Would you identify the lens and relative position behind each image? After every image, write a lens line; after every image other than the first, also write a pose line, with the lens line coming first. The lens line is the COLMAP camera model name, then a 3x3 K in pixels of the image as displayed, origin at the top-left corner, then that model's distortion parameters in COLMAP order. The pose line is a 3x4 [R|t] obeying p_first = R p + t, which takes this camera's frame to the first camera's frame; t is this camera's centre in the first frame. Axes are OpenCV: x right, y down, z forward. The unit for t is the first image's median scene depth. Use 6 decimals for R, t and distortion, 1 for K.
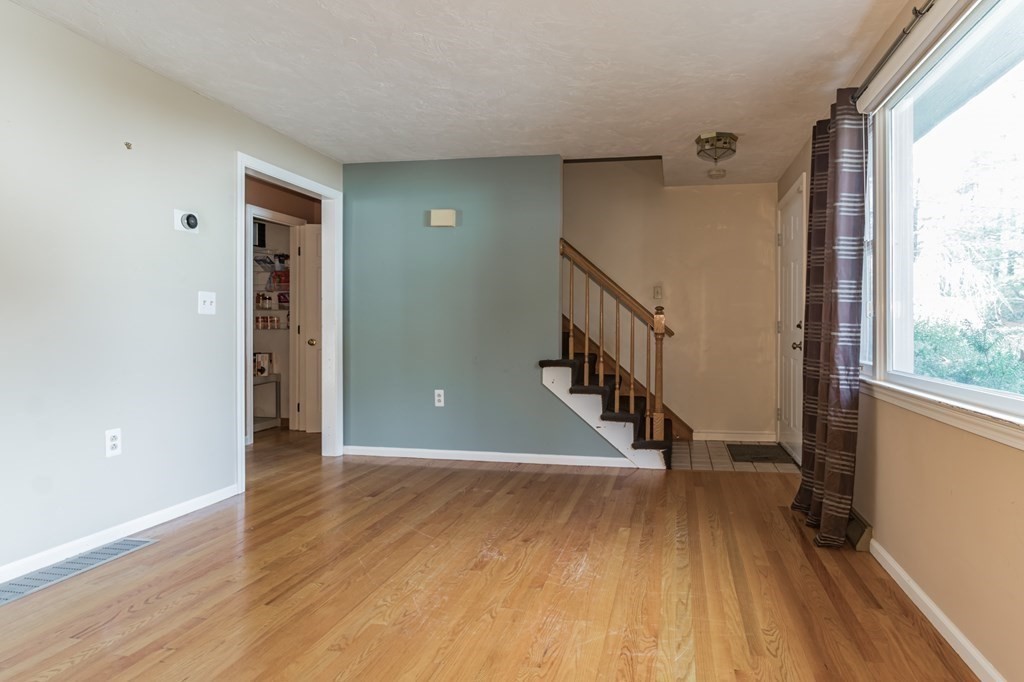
lens RADIAL K [[558.2, 0, 586.1], [0, 558.2, 327.7], [0, 0, 1]] dist [0.000947, 0.000043]
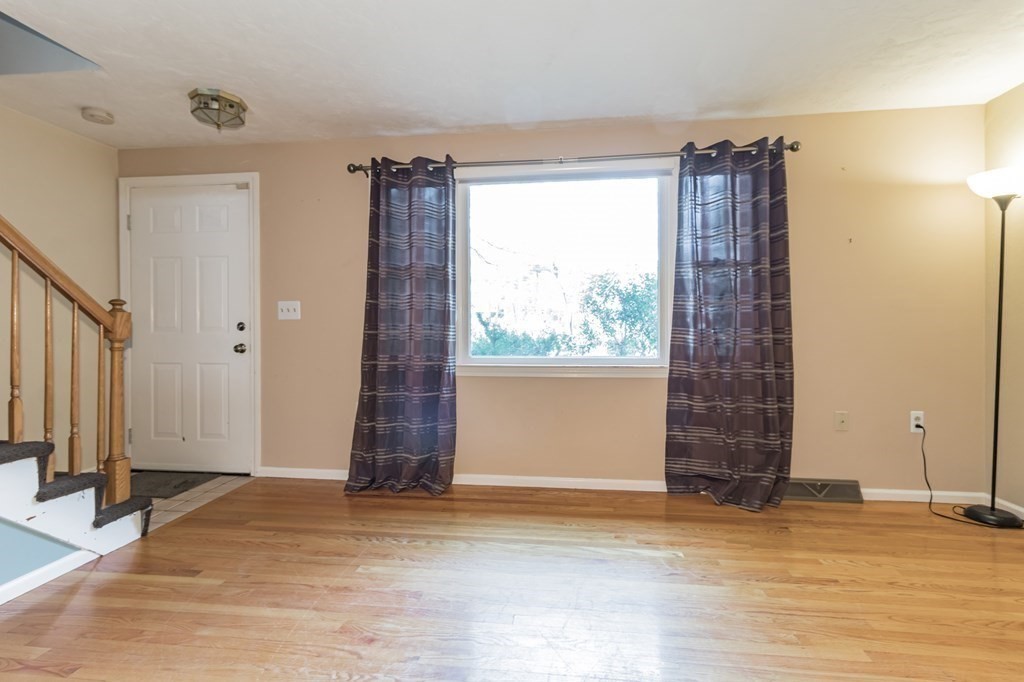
lens RADIAL K [[485.4, 0, 514.4], [0, 485.4, 330.5], [0, 0, 1]] dist [0.001318, 0.000042]
pose [[-0.037215, -0.011651, 0.999239, -0.689787], [0.007158, 0.999903, 0.011926, -0.008491], [-0.999282, 0.007596, -0.037128, 0.814433]]
